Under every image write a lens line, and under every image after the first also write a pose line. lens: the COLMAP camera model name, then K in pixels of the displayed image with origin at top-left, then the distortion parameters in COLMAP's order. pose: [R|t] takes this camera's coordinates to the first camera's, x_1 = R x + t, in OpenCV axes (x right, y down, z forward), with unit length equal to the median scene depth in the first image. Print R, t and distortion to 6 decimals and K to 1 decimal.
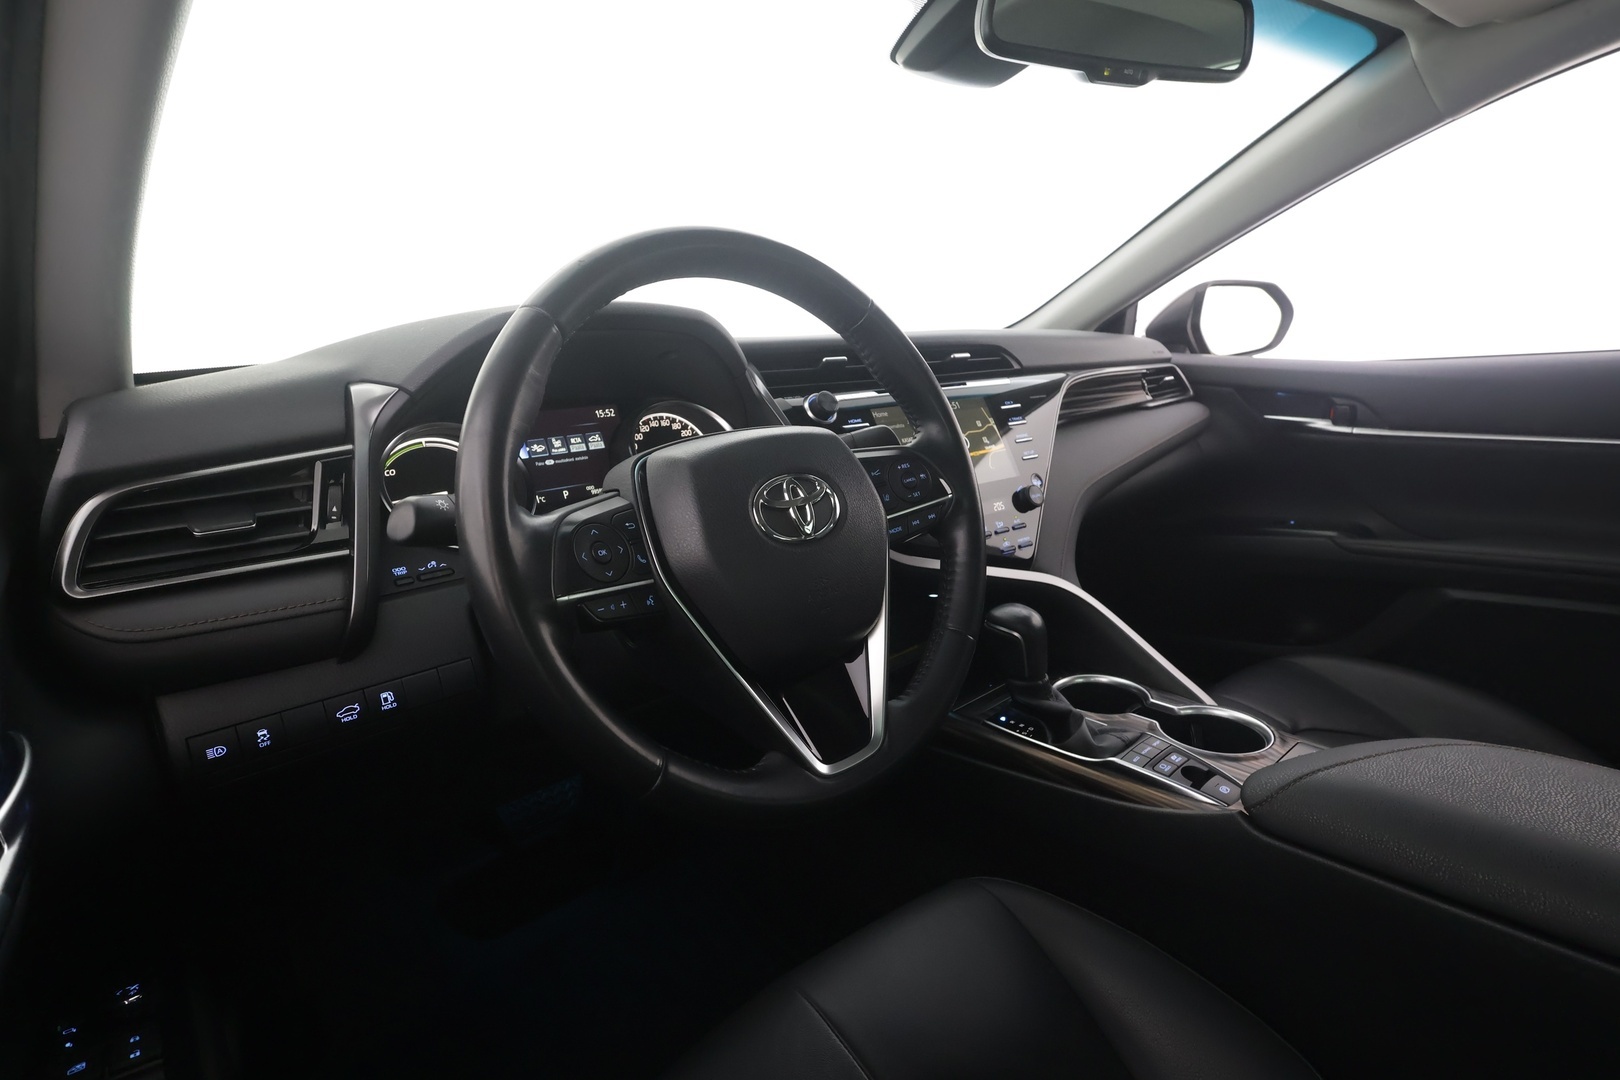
lens RADIAL K [[785.6, 0, 807.7], [0, 785.6, 546.9], [0, 0, 1]] dist [-0.000457, 0.004809]
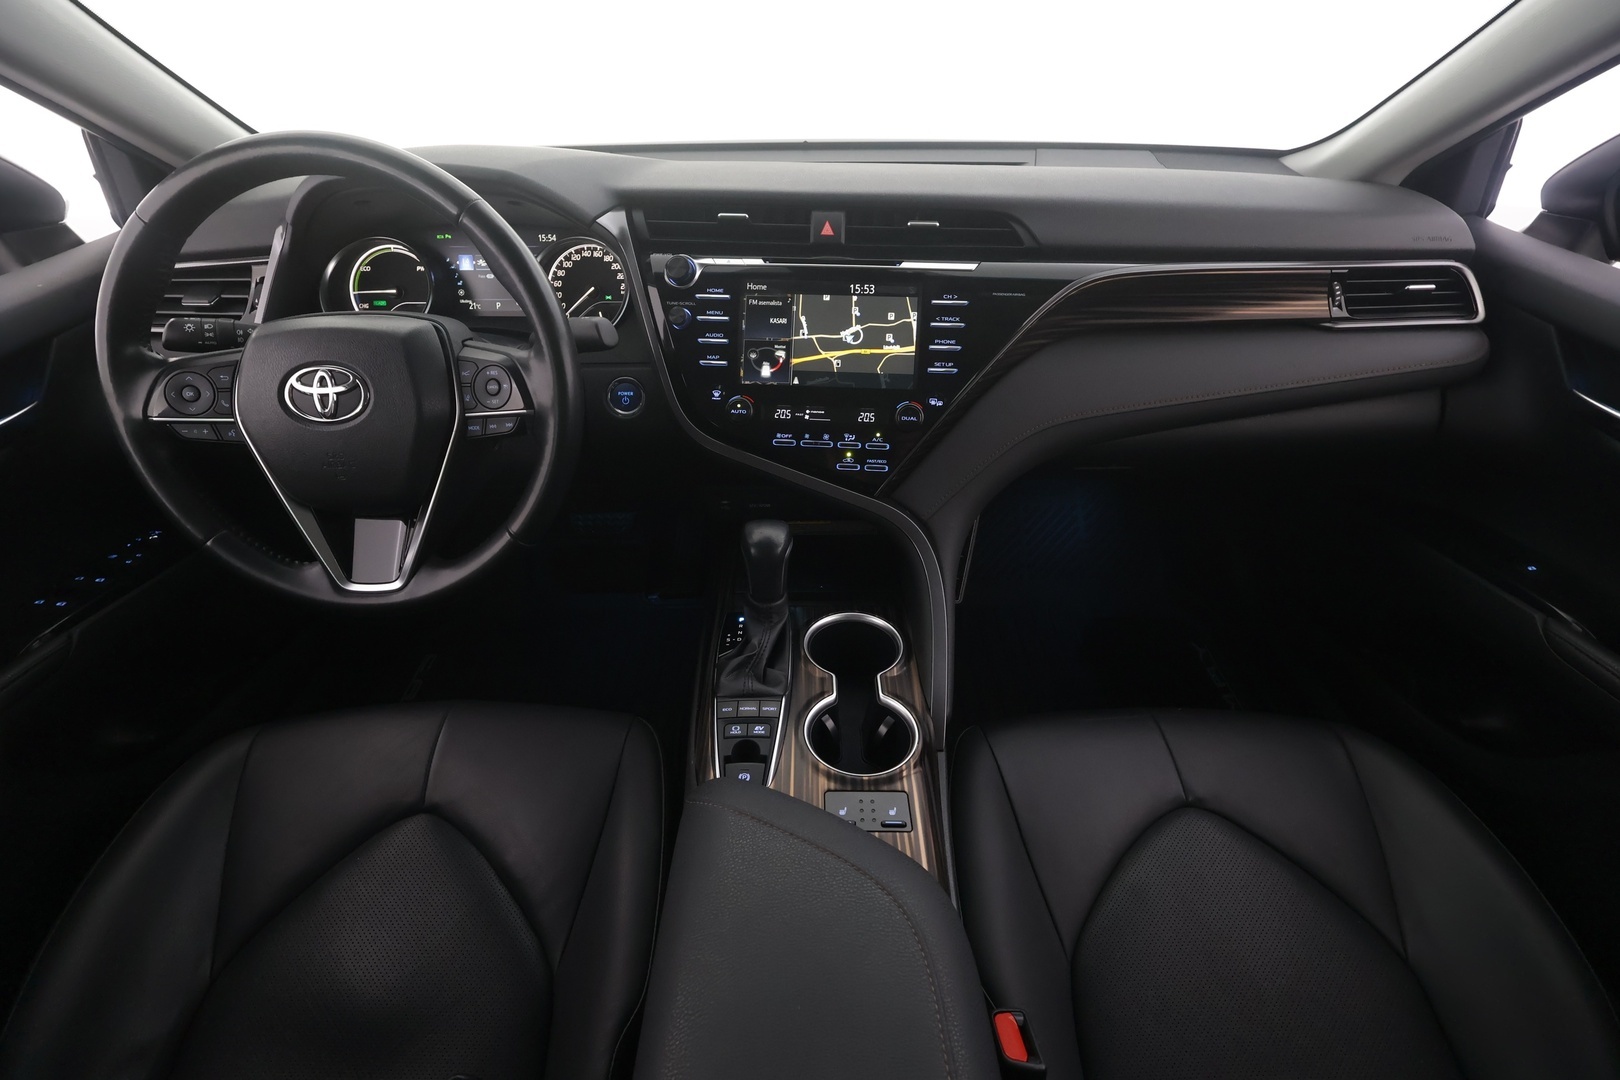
lens RADIAL K [[749.9, 0, 810.8], [0, 749.9, 543.9], [0, 0, 1]] dist [-0.003990, 0.002887]
pose [[0.761388, 0.395138, -0.513959, 0.672182], [-0.196368, 0.896107, 0.398035, -0.243166], [0.617841, -0.202134, 0.759877, 0.272427]]
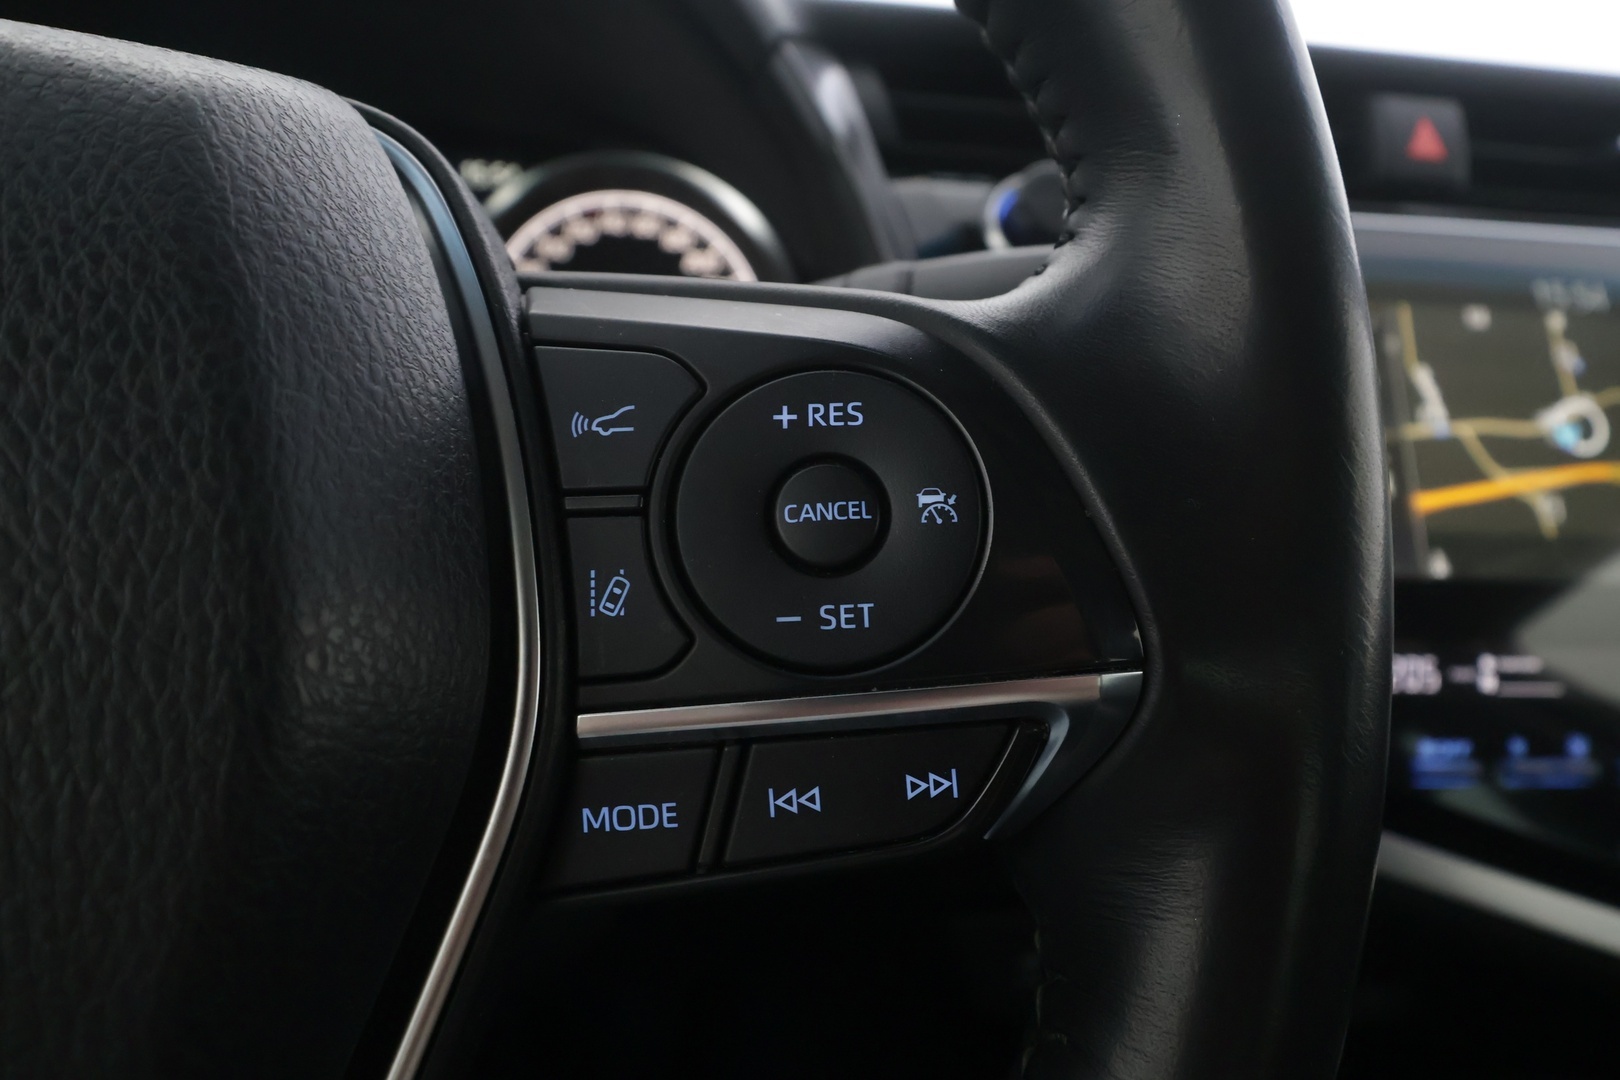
lens RADIAL K [[1124.4, 0, 810.3], [0, 1124.4, 536.1], [0, 0, 1]] dist [-0.000594, 0.002512]
pose [[0.874418, 0.222820, -0.430980, 0.135507], [-0.215447, 0.974244, 0.066569, -0.059428], [0.434713, 0.034645, 0.899903, 0.500534]]
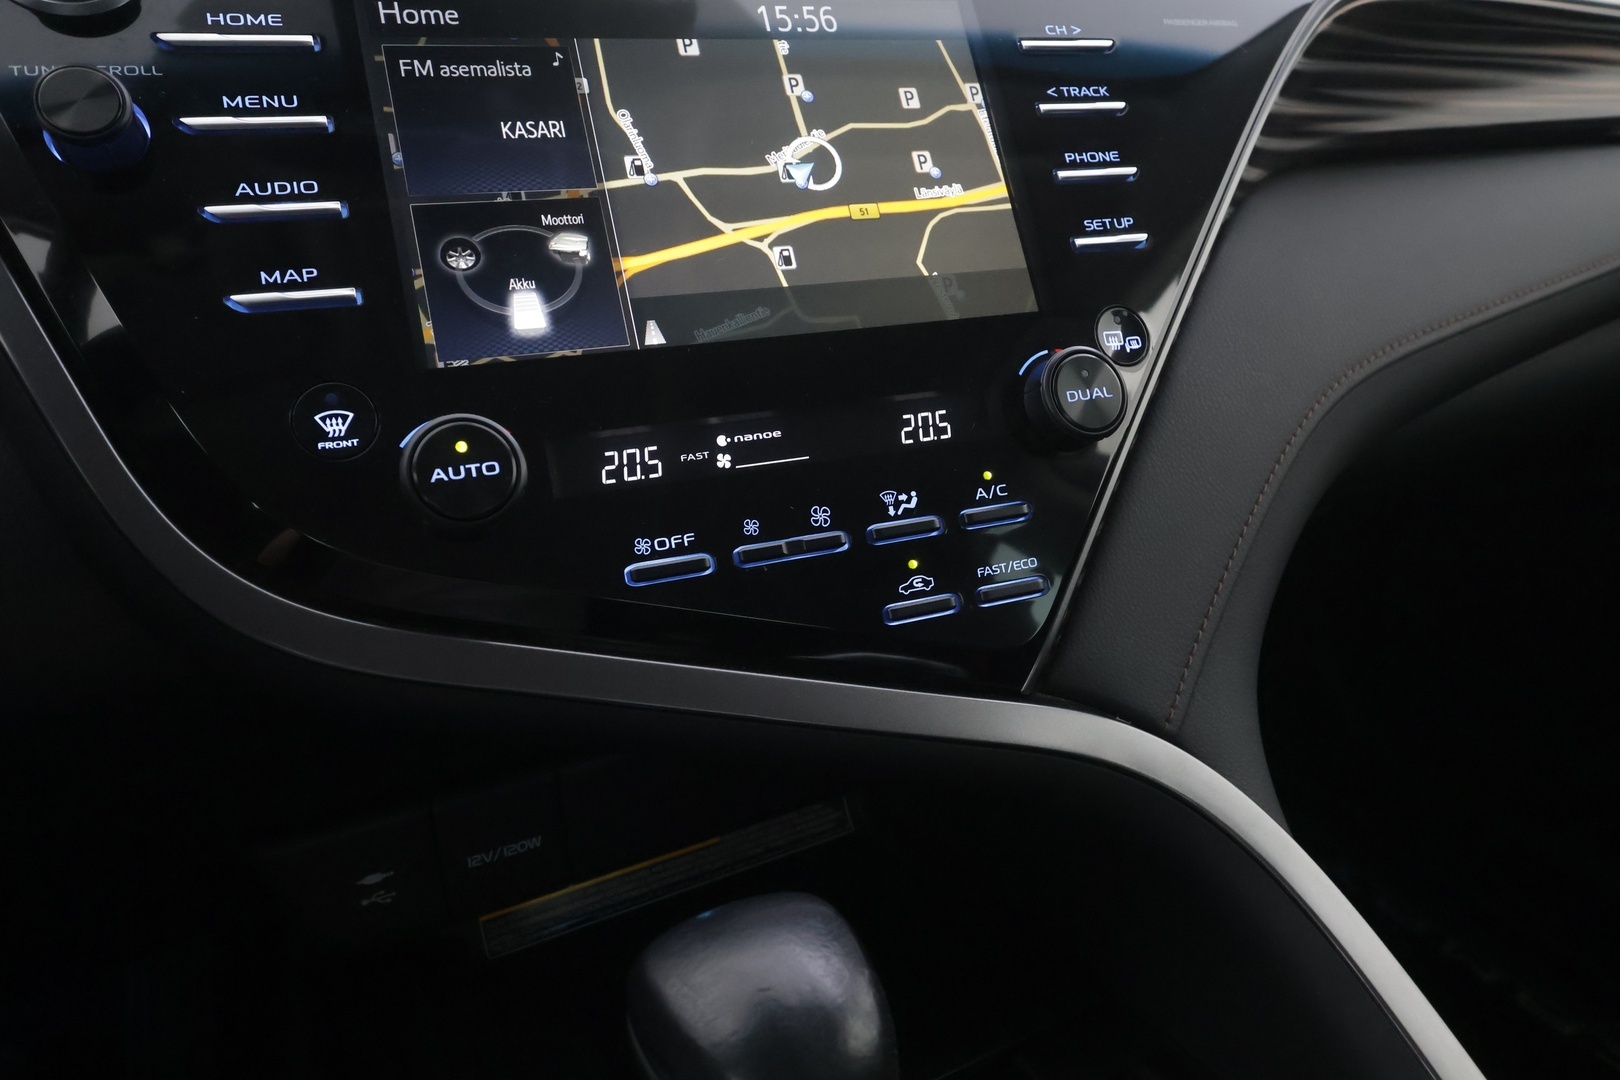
lens RADIAL K [[1124.4, 0, 815.4], [0, 1124.4, 544.4], [0, 0, 1]] dist [-0.000594, 0.002512]
pose [[0.977121, 0.096785, -0.189385, 0.272573], [-0.075783, 0.990451, 0.115171, -0.051442], [0.198723, -0.098184, 0.975125, 0.619313]]
